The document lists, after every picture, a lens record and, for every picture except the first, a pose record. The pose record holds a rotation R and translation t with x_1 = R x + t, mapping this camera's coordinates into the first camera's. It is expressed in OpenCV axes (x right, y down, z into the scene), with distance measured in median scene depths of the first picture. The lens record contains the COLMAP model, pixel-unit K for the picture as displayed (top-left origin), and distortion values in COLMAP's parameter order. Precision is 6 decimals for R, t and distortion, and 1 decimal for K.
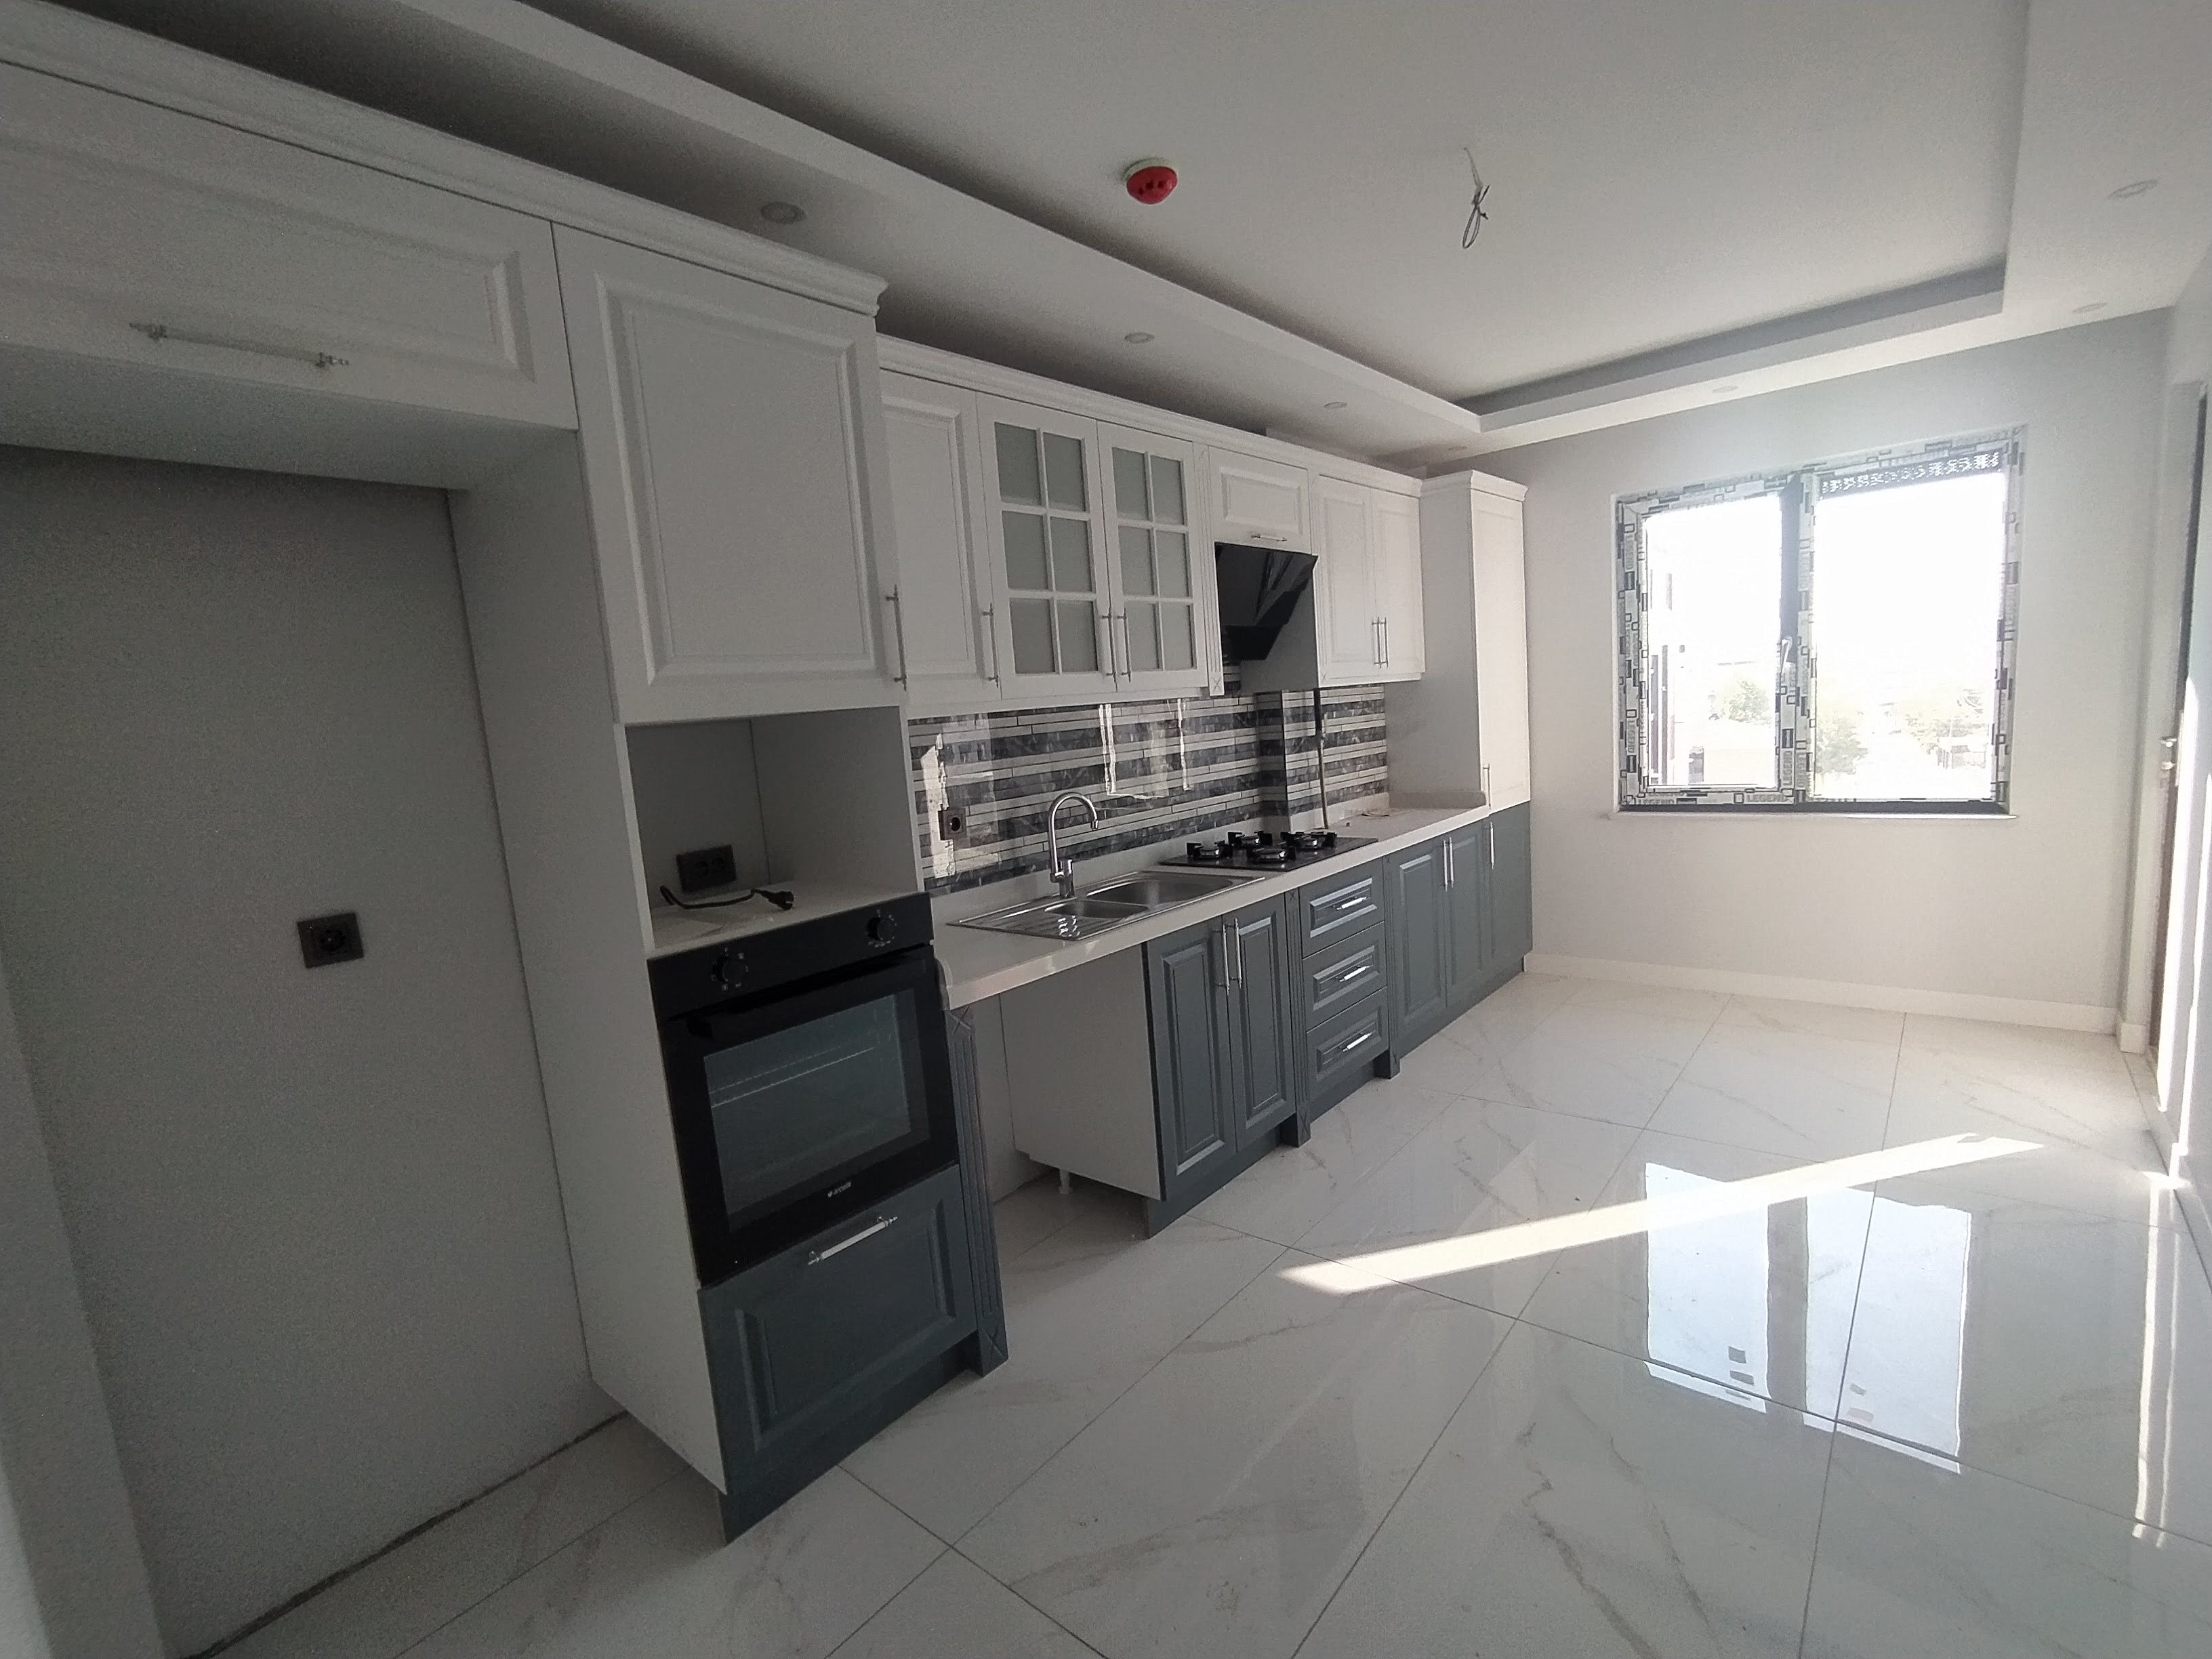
lens RADIAL K [[1030.0, 0, 1080.8], [0, 1030.0, 858.8], [0, 0, 1]] dist [-0.023090, 0.028139]
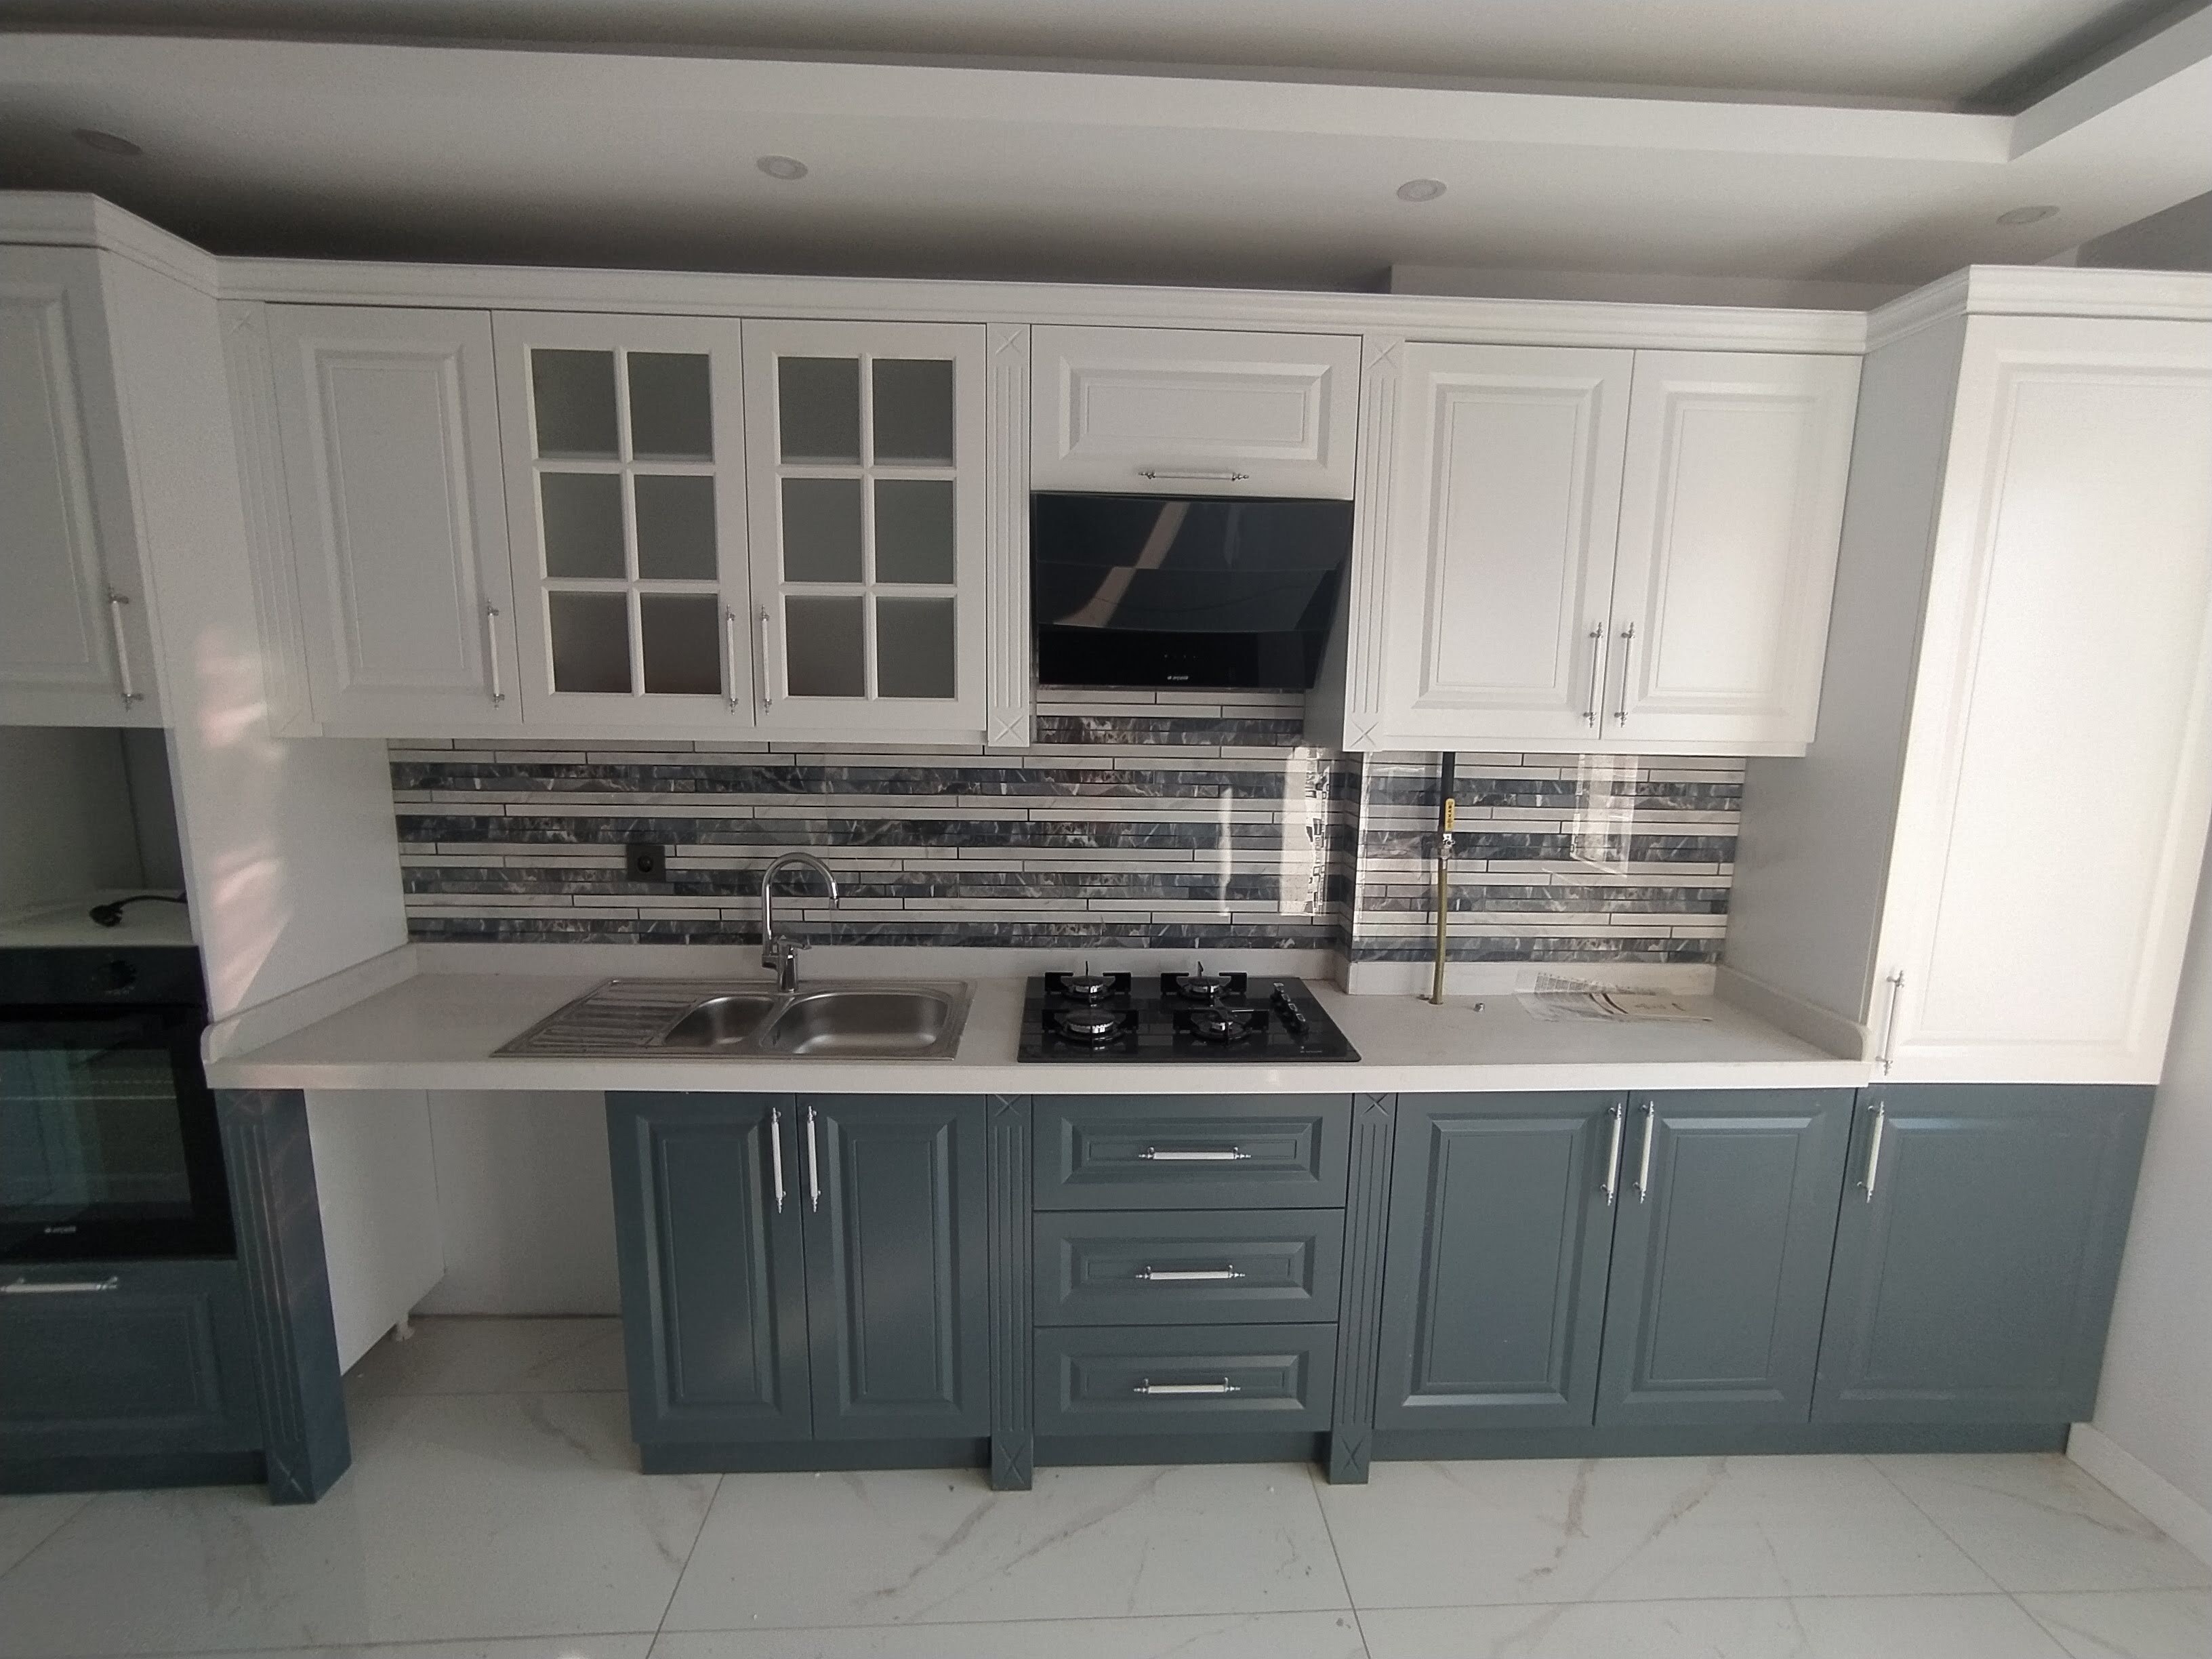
lens RADIAL K [[1007.5, 0, 1102.9], [0, 1007.5, 848.2], [0, 0, 1]] dist [-0.027858, 0.020096]
pose [[0.680597, 0.204635, -0.703499, 0.611080], [-0.173768, 0.977891, 0.116340, -0.180844], [0.711753, 0.043065, 0.701109, 0.629497]]
